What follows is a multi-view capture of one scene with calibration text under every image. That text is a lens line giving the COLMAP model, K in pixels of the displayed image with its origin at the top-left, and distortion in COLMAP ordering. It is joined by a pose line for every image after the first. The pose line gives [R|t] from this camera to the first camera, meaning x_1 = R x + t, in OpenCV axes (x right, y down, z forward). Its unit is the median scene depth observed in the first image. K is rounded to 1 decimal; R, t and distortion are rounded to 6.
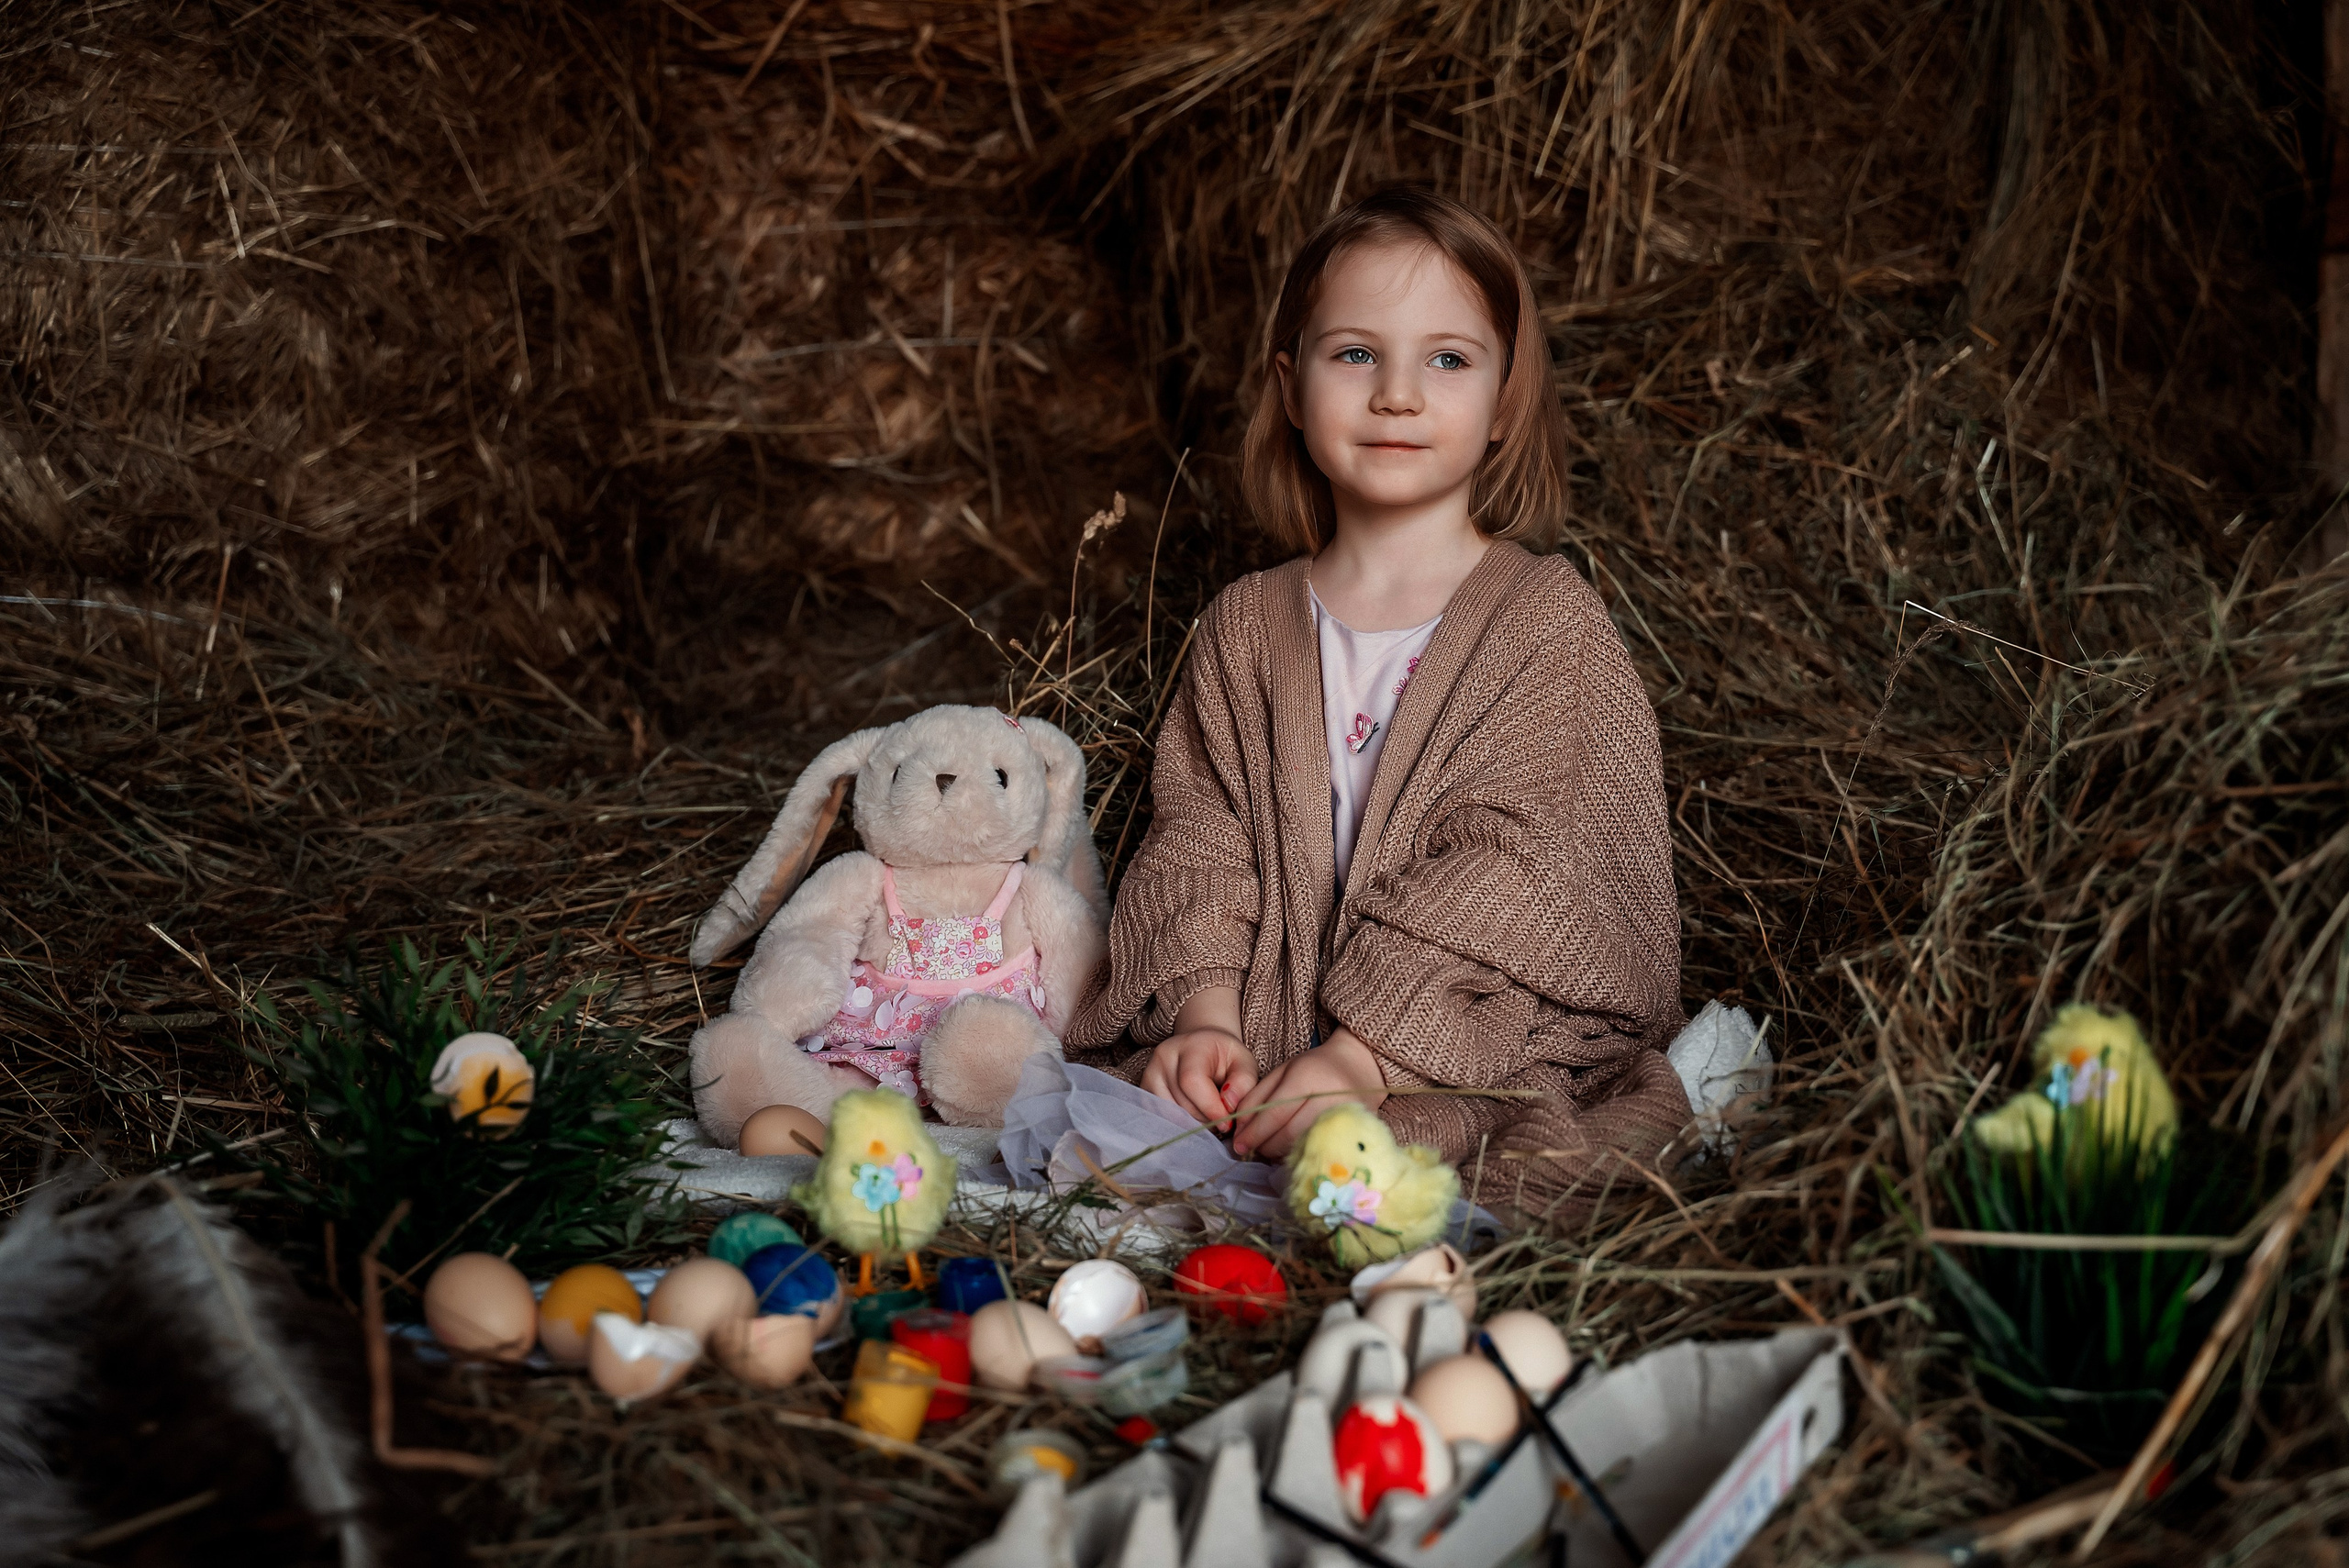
lens RADIAL K [[2501.7, 0, 1163.9], [0, 2501.7, 762.8], [0, 0, 1]] dist [0.001953, 0.000000]
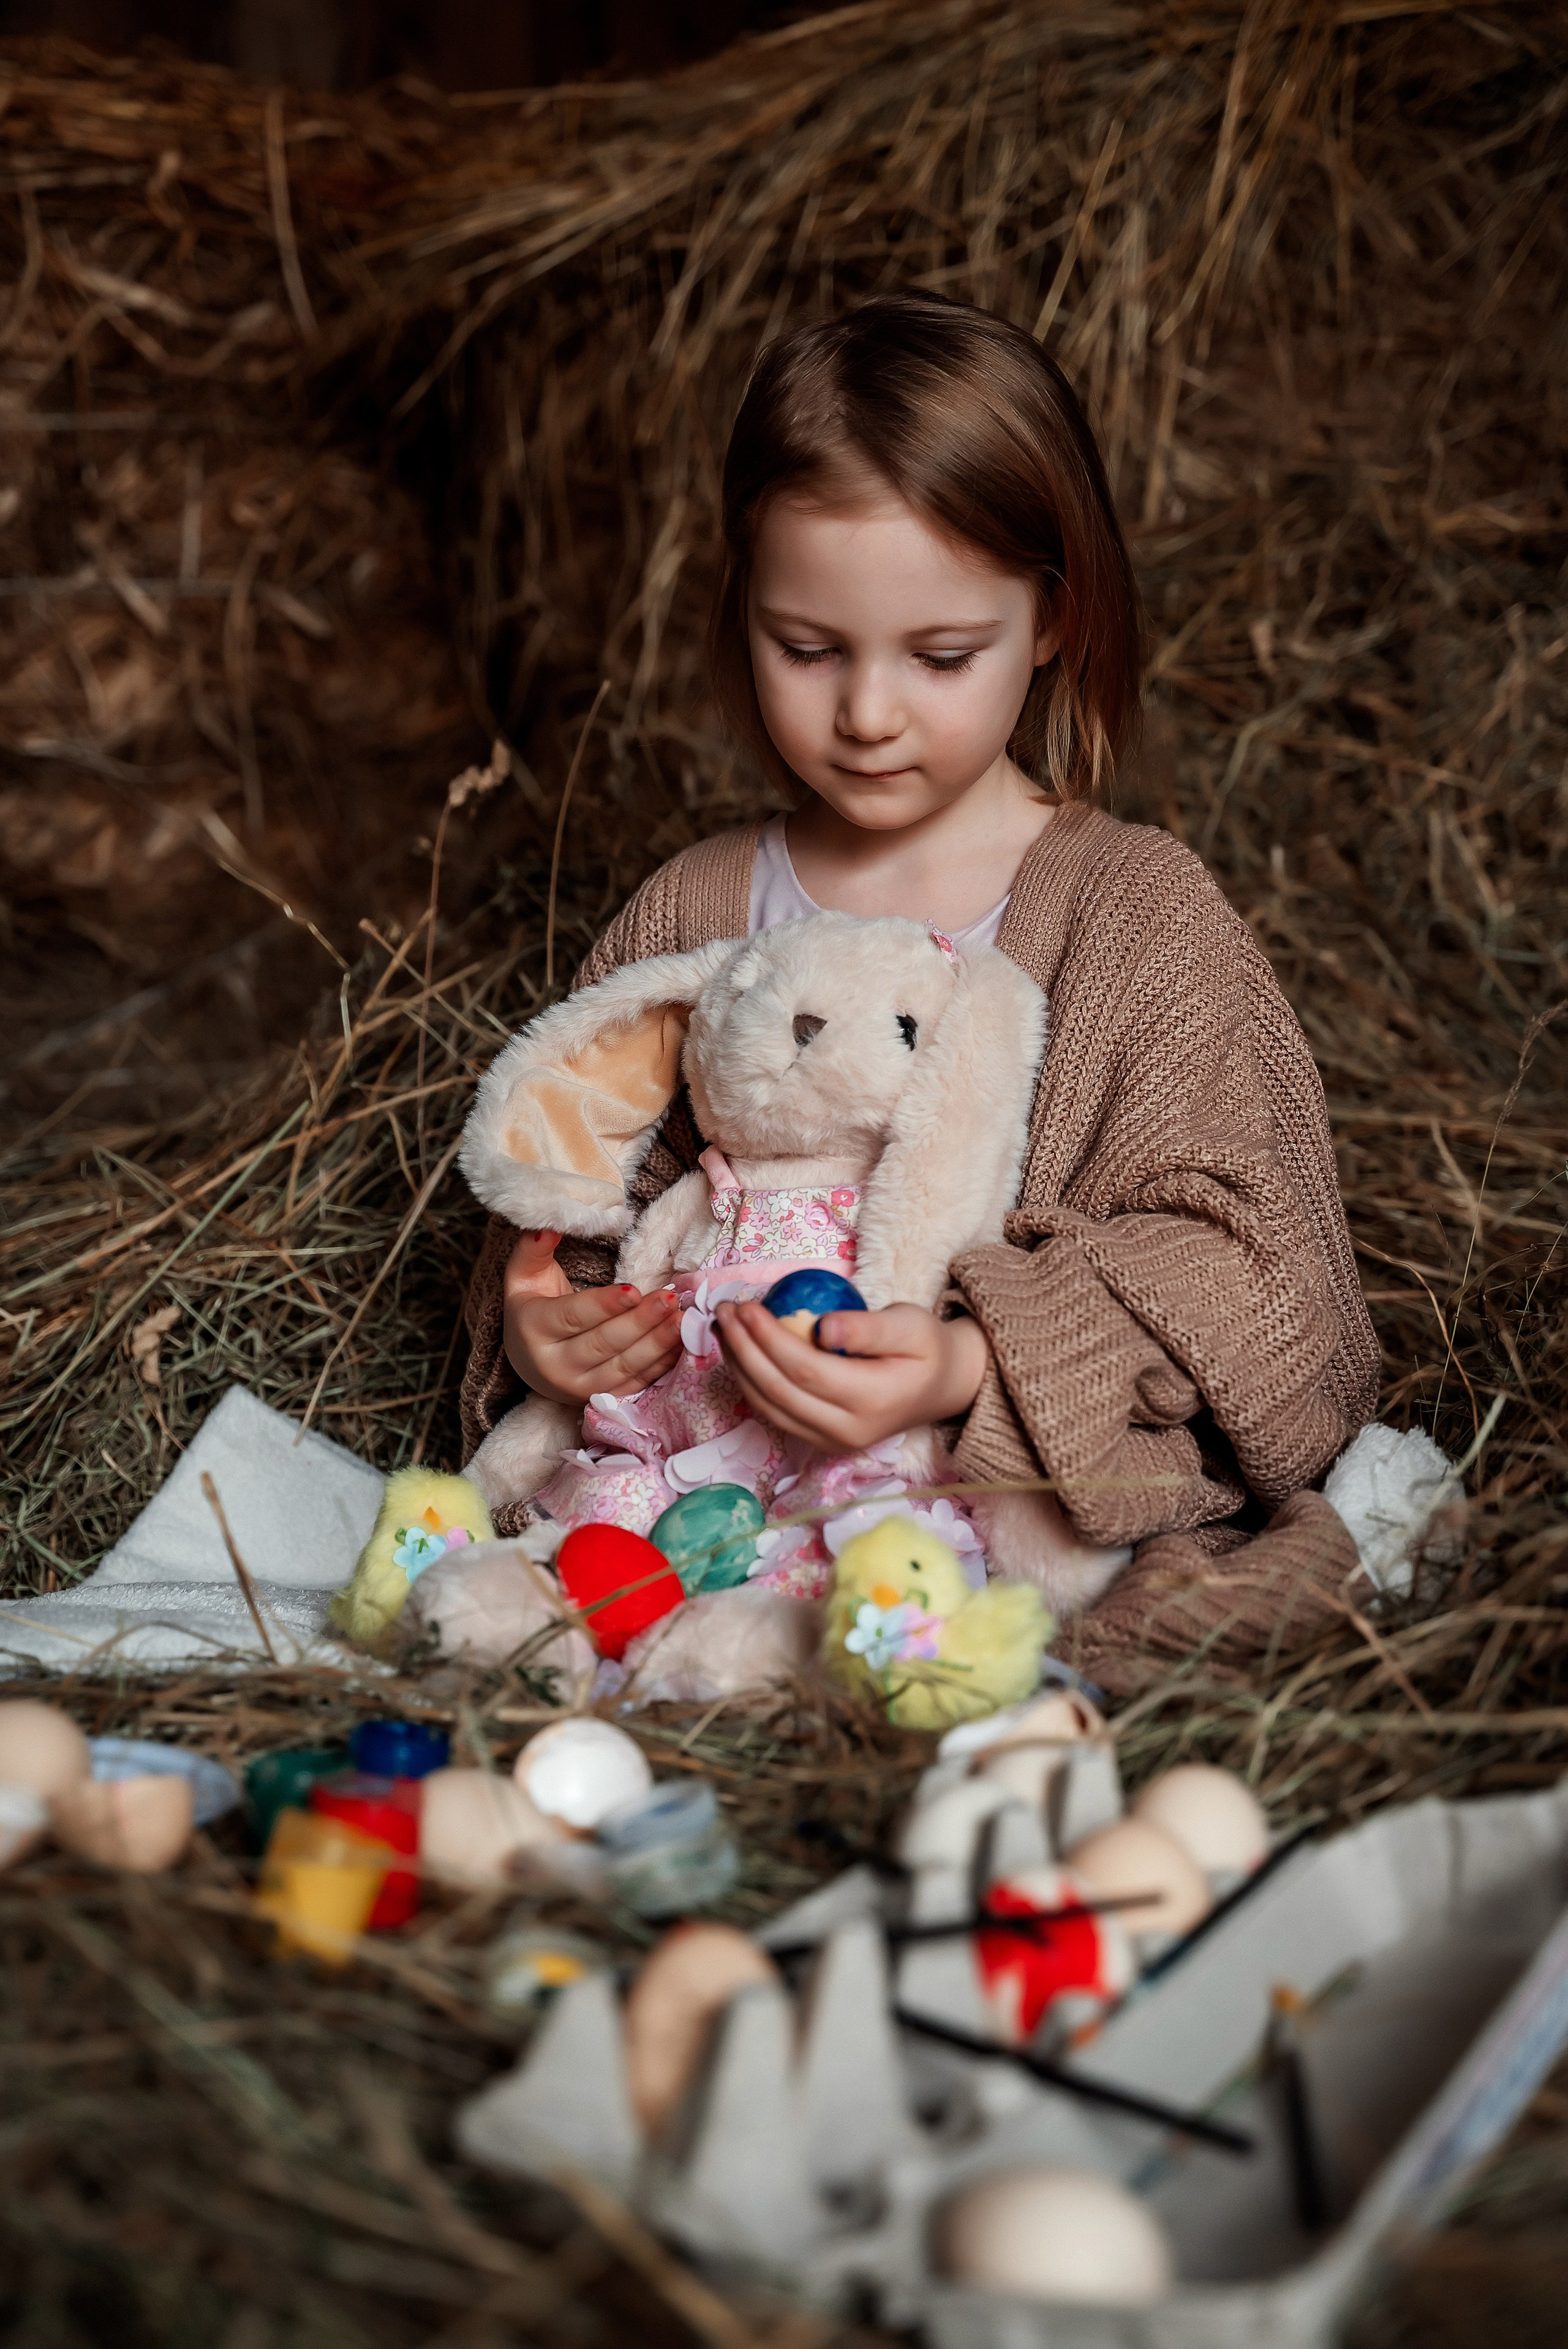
lens RADIAL K [[3372.0, 0, 759.1], [0, 3372.0, 1150.3], [0, 0, 1]] dist [0.007236, 0.000000]
pose [[0.993049, 0.020614, 0.115882, -0.040192], [-0.016802, 0.999288, -0.033775, 0.031088], [-0.116496, 0.031593, 0.992689, 0.019405]]
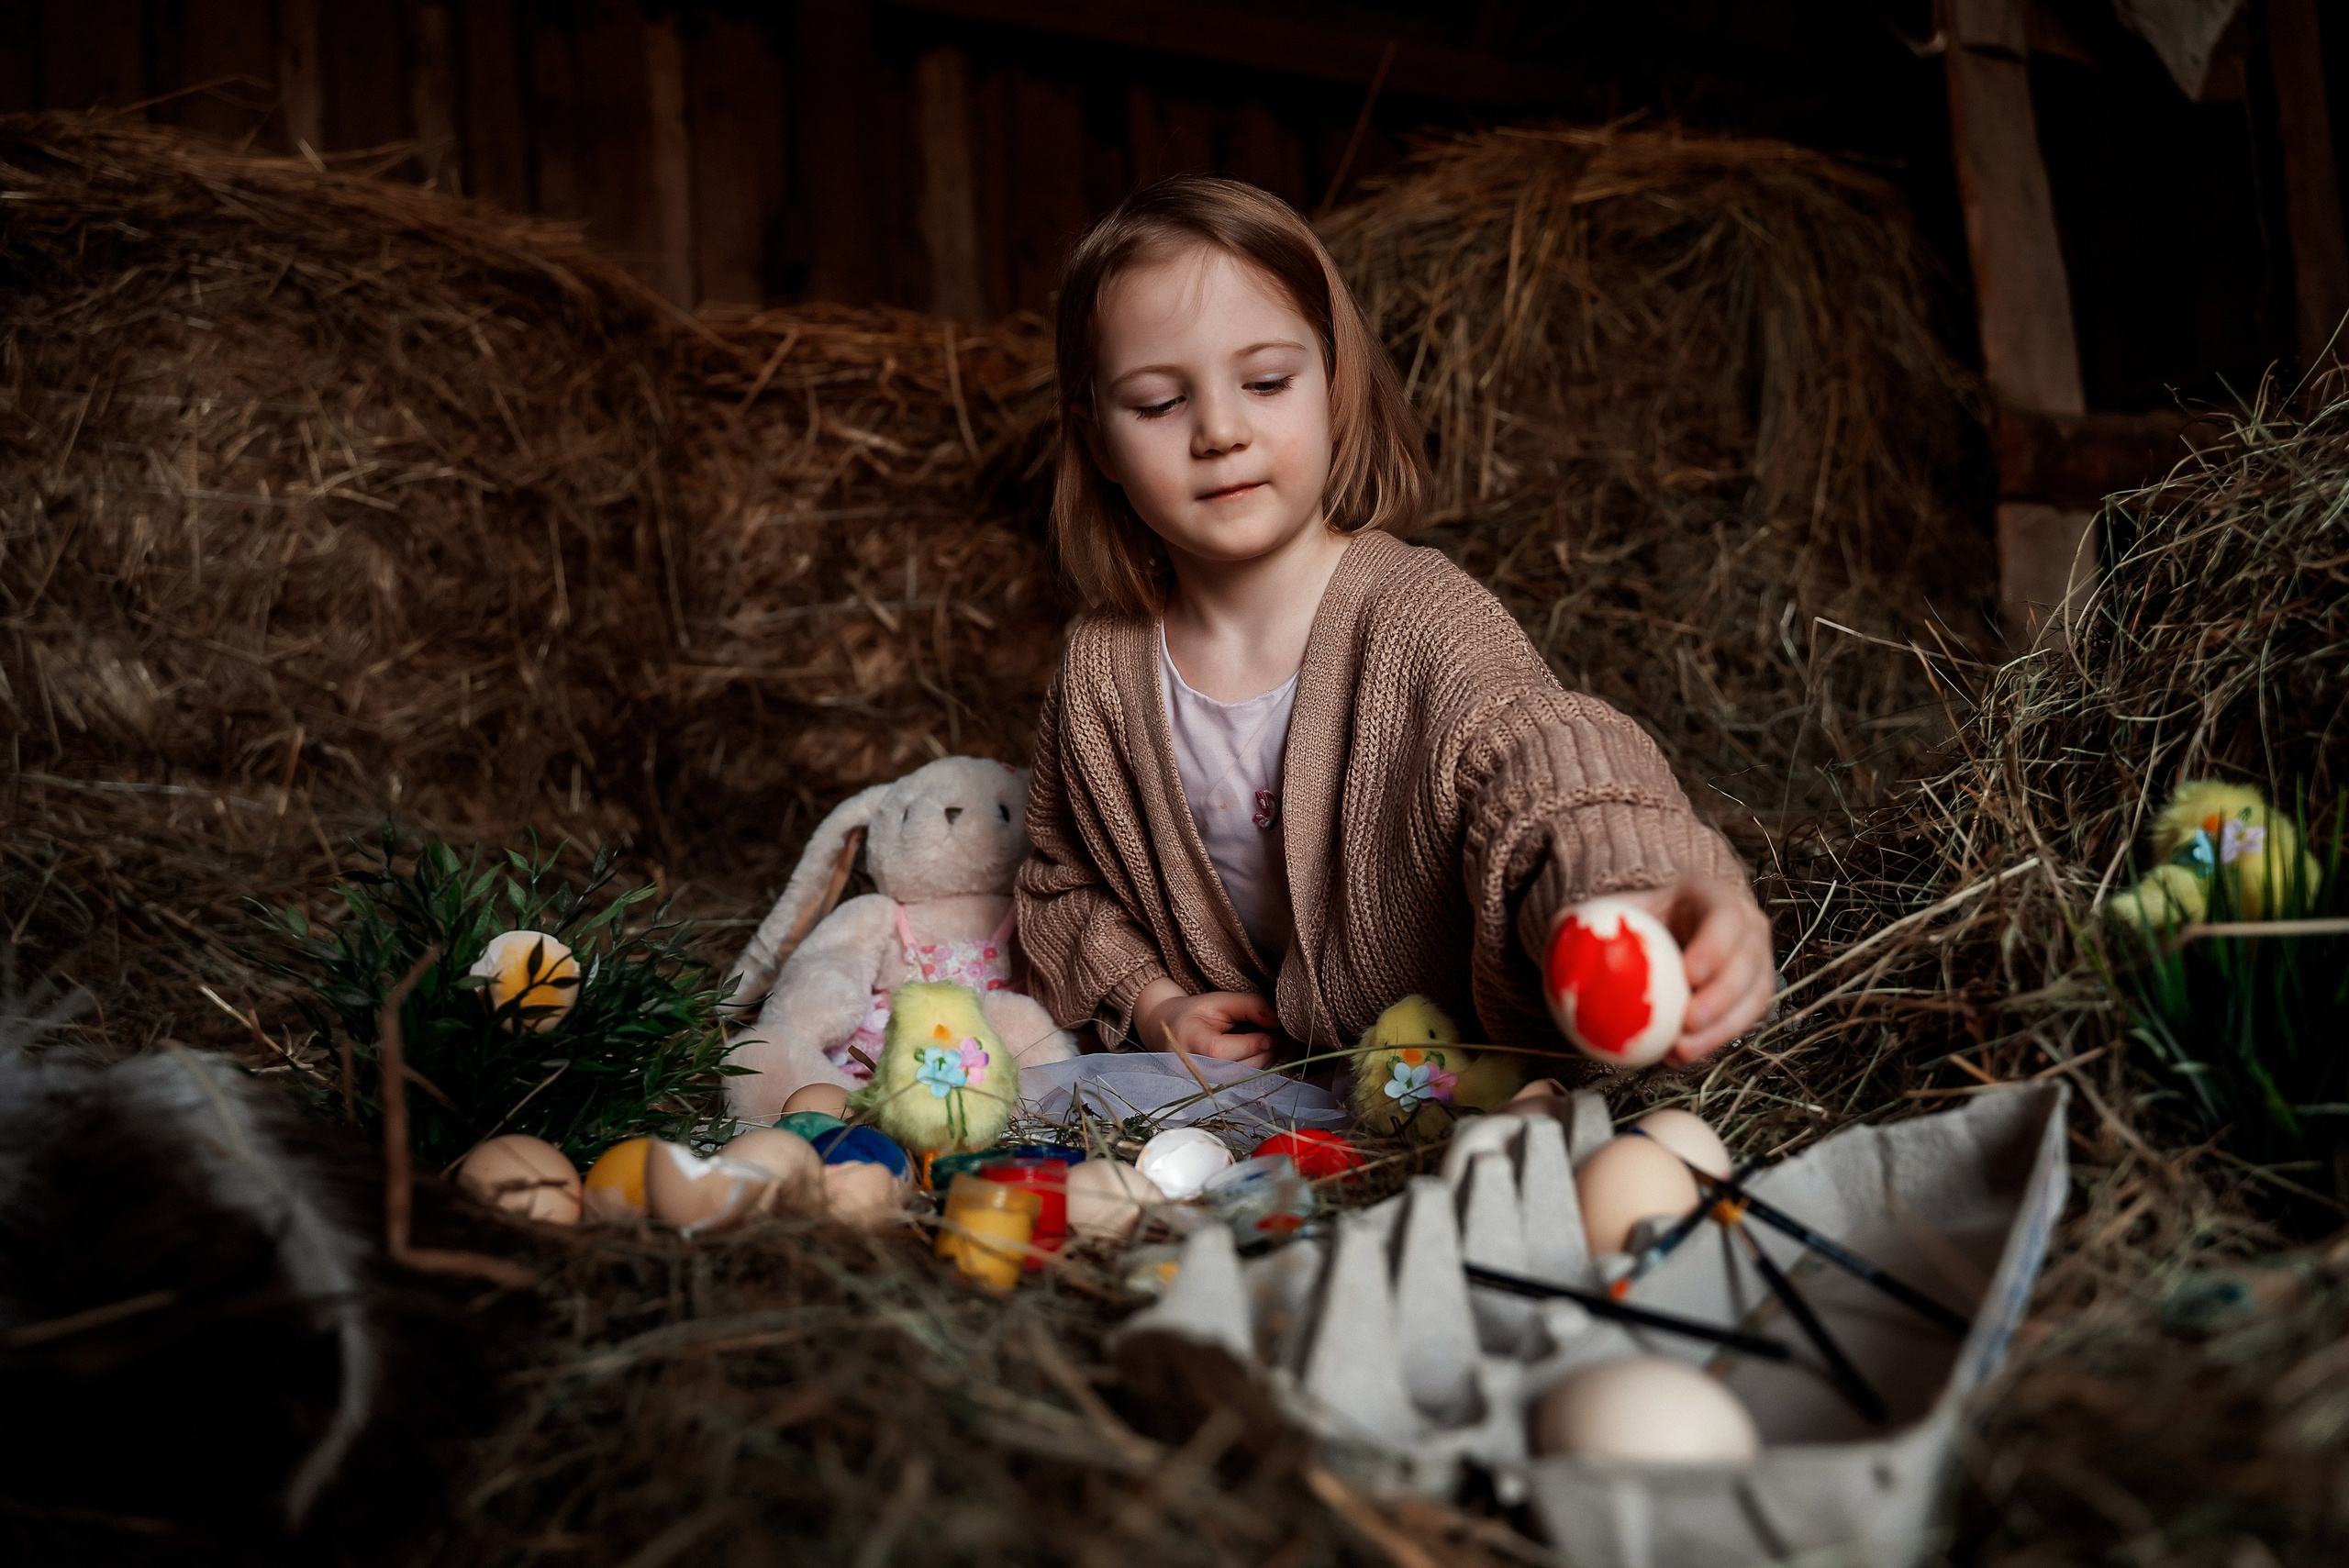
lens RADIAL K [[1867.4, 0, 1149.0], [0, 1867.4, 776.8], [0, 0, 1]] dist [0.004345, -0.002916]
pose [[0.997736, -0.027638, 0.061311, -0.035527], [0.037059, 0.986697, -0.158290, 0.080954], [-0.056121, 0.160204, 0.985487, 0.127048]]
